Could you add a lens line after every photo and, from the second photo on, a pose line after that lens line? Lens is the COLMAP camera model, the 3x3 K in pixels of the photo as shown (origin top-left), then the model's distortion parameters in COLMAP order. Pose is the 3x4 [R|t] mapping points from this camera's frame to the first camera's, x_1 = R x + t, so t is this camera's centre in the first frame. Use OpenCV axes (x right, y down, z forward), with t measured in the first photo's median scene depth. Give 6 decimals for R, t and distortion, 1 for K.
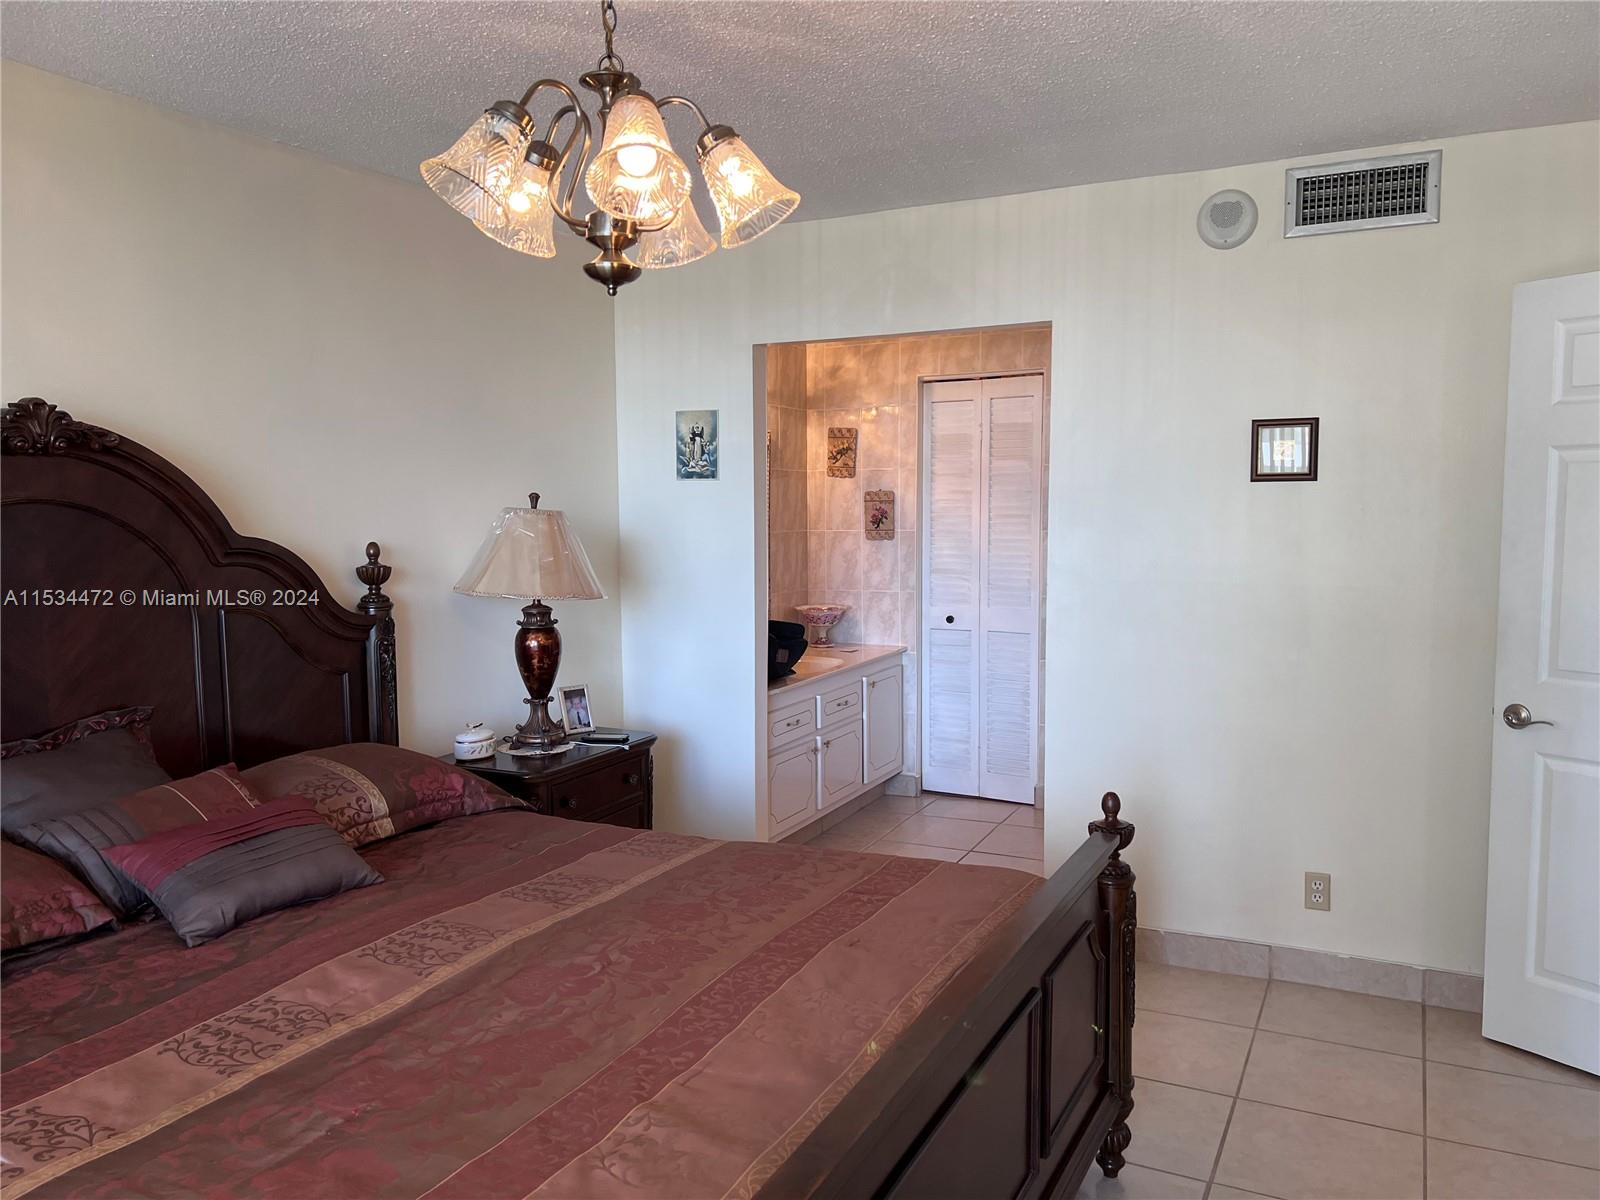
lens RADIAL K [[1202.3, 0, 801.0], [0, 1202.3, 601.0], [0, 0, 1]] dist [0.056556, -0.048840]
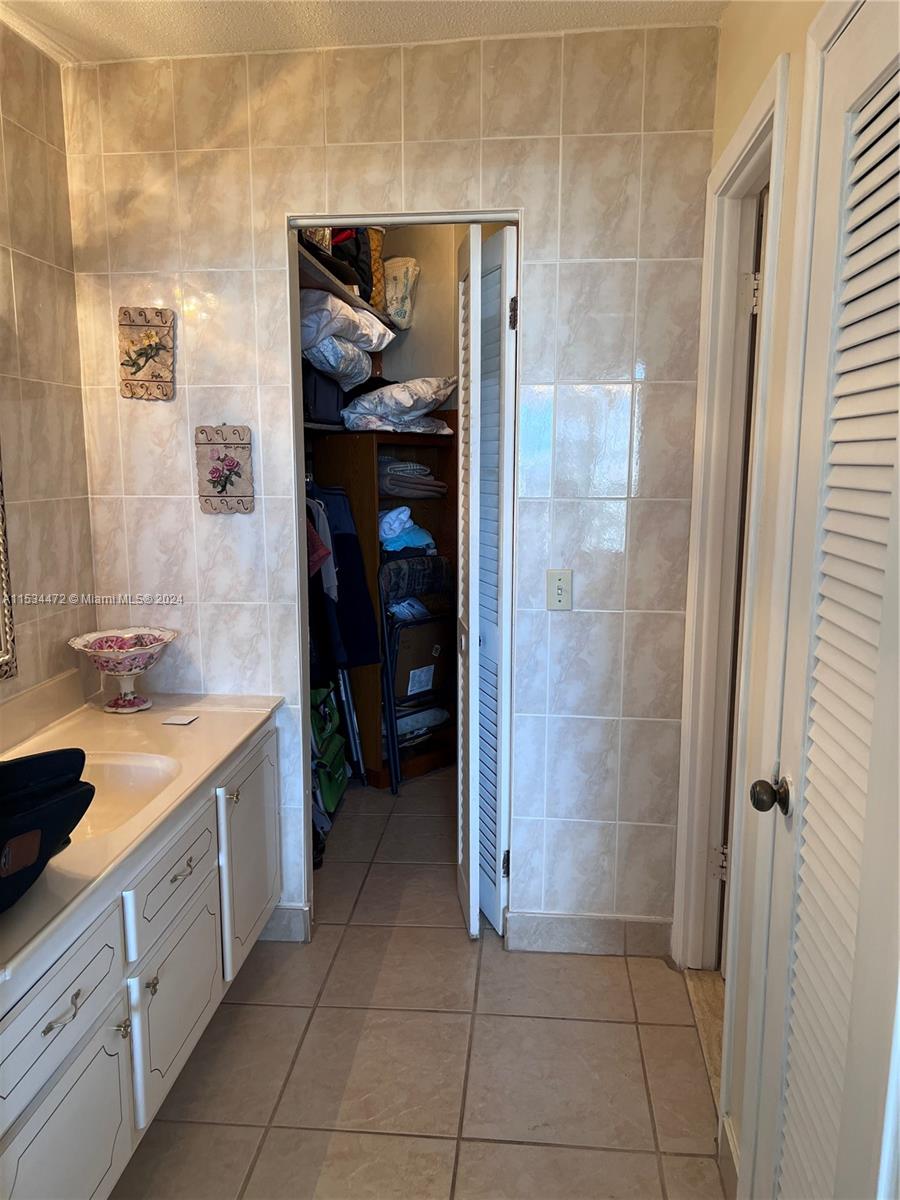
lens RADIAL K [[901.8, 0, 453.0], [0, 901.8, 592.9], [0, 0, 1]] dist [0.056556, -0.048840]
pose [[0.931426, -0.048285, 0.360714, 0.008775], [0.022858, 0.996964, 0.074430, -0.042592], [-0.363213, -0.061080, 0.929702, 0.560066]]
